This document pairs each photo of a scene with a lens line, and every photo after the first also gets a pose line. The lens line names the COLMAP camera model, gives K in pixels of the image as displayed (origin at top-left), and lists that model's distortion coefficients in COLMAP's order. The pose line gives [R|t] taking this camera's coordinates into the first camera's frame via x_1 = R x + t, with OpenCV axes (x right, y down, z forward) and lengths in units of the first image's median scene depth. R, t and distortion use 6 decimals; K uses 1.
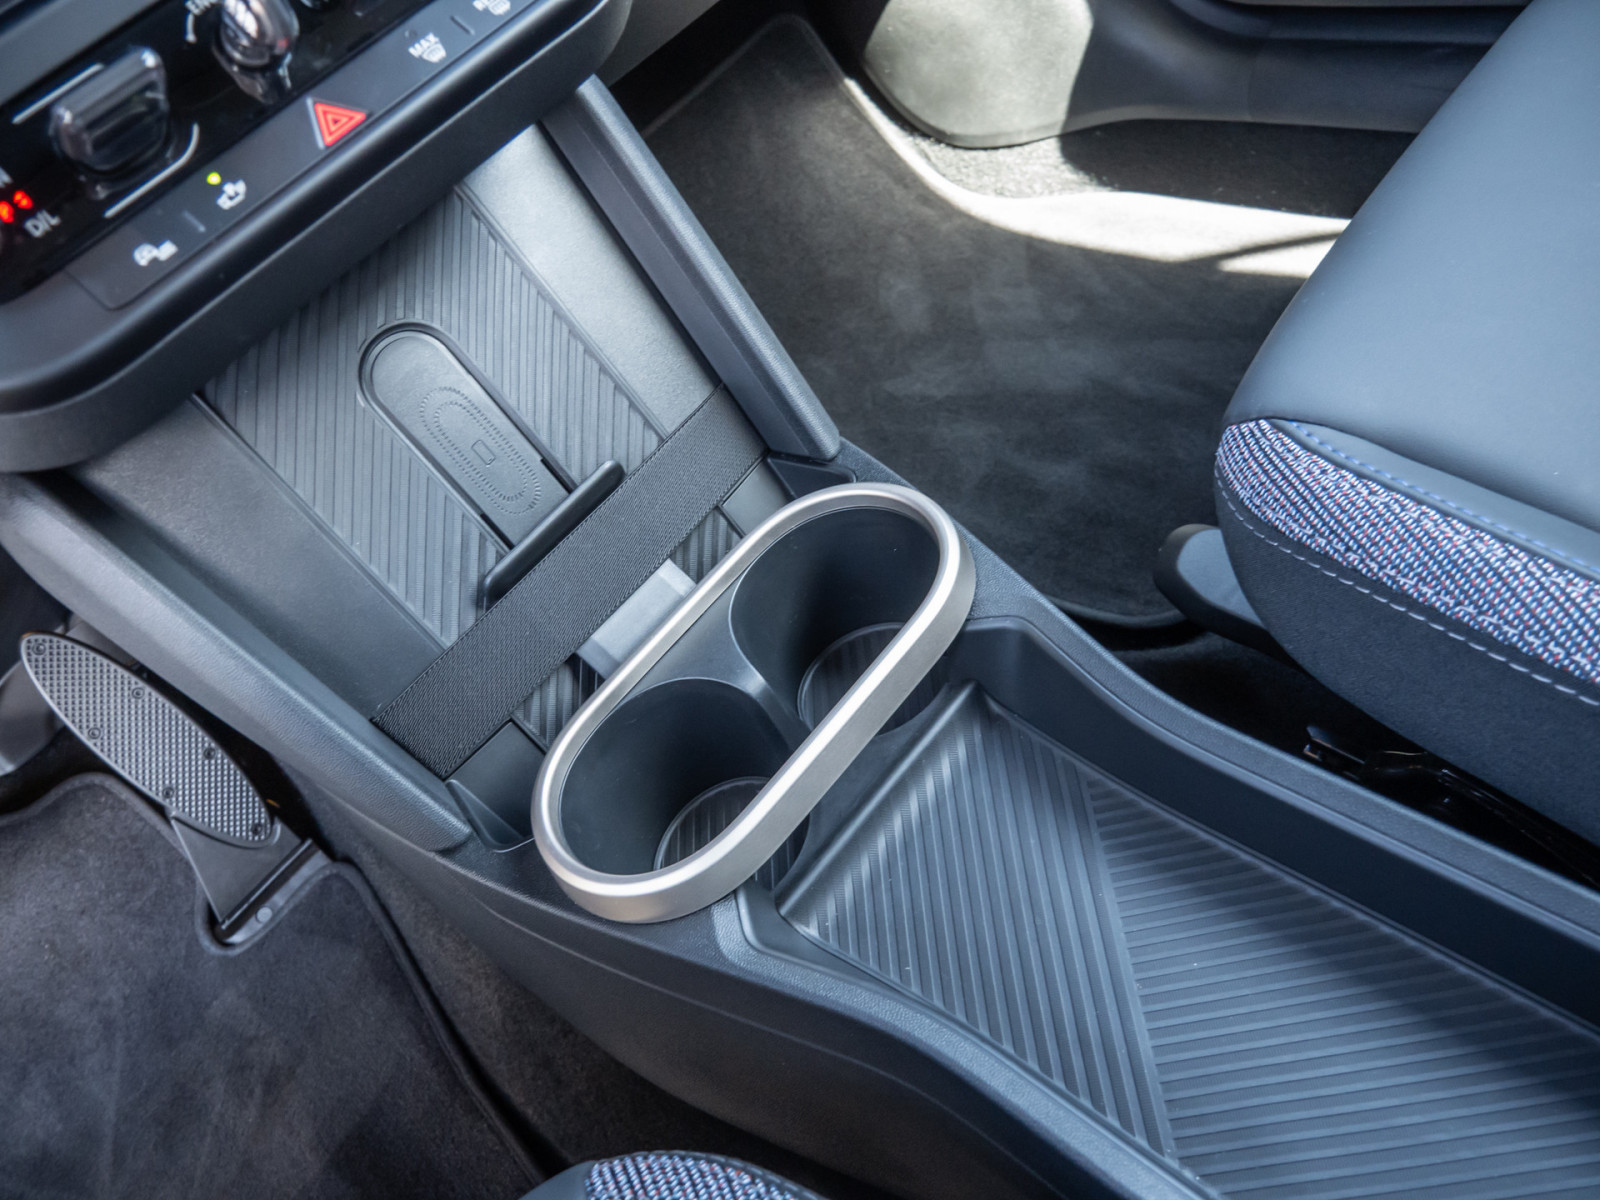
lens RADIAL K [[1145.1, 0, 795.3], [0, 1145.1, 601.1], [0, 0, 1]] dist [-0.060338, 0.011455]
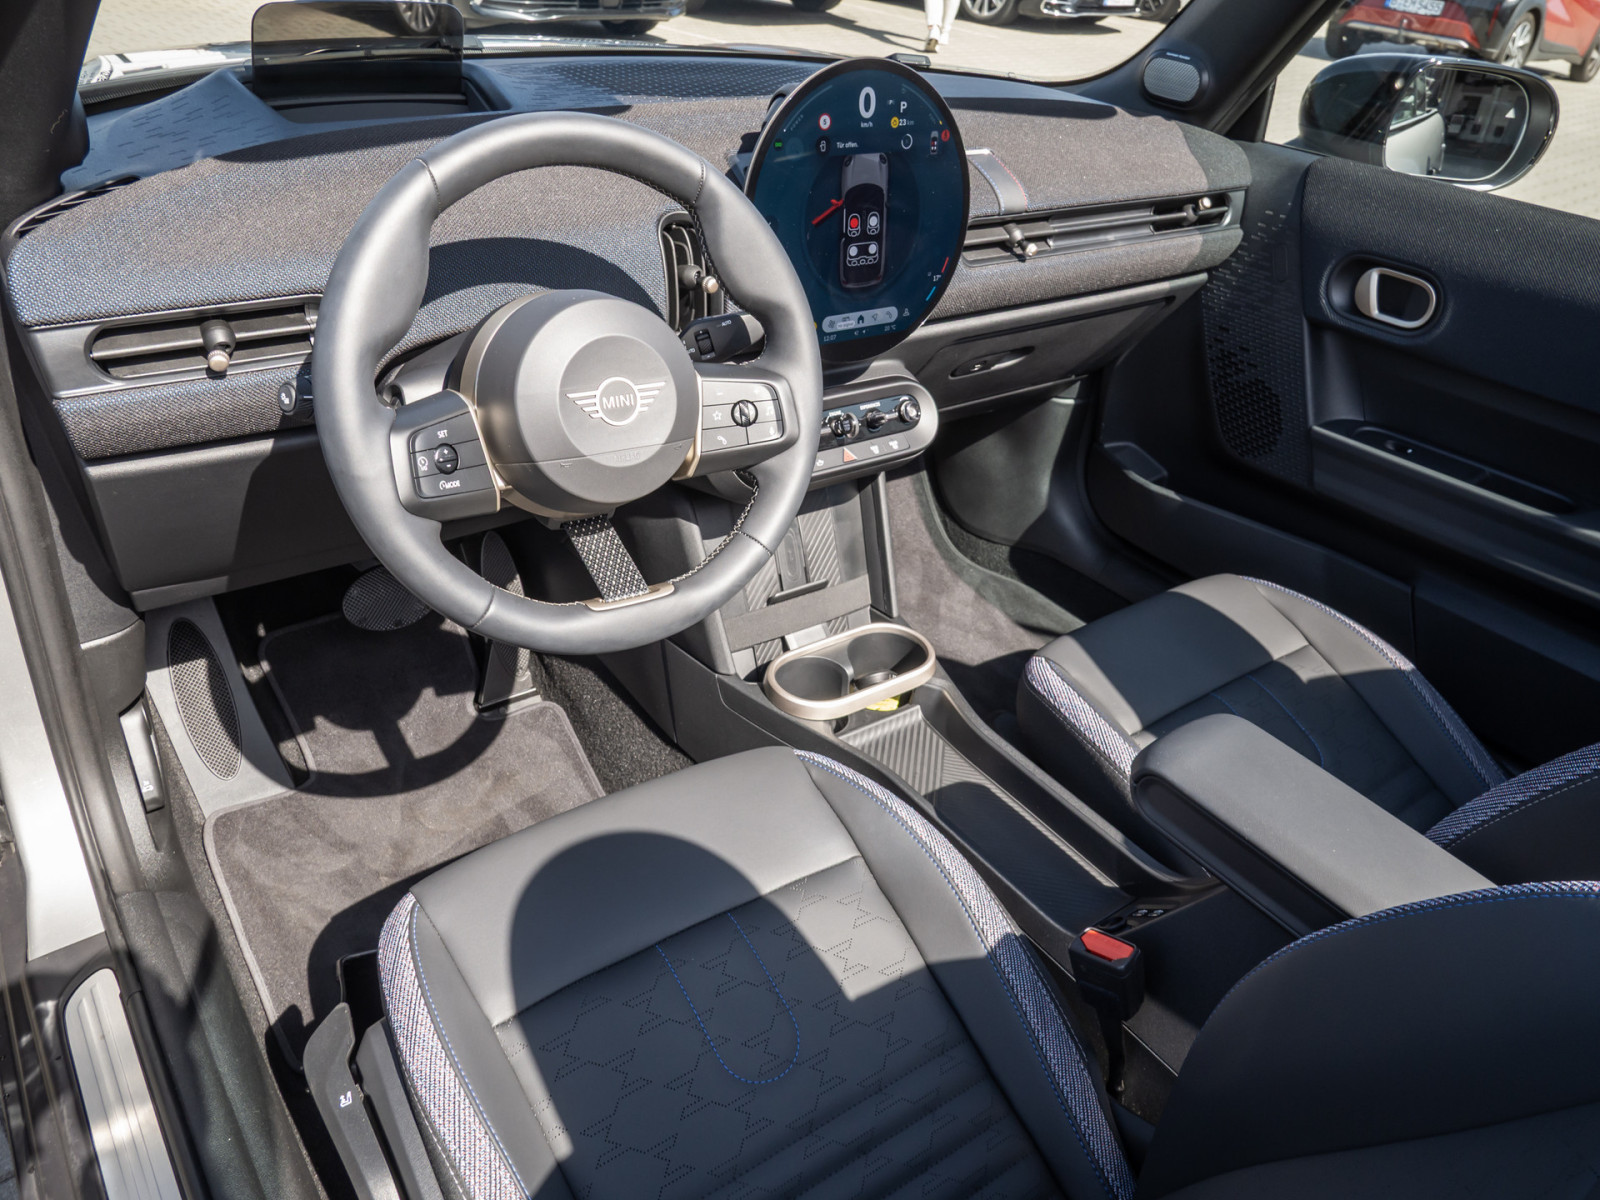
lens RADIAL K [[1145.1, 0, 775.9], [0, 1145.1, 617.1], [0, 0, 1]] dist [-0.060338, 0.011455]
pose [[0.890560, 0.448721, 0.074515, -0.225054], [-0.421122, 0.875275, -0.237802, 0.339822], [-0.171928, 0.180397, 0.968451, -0.829184]]
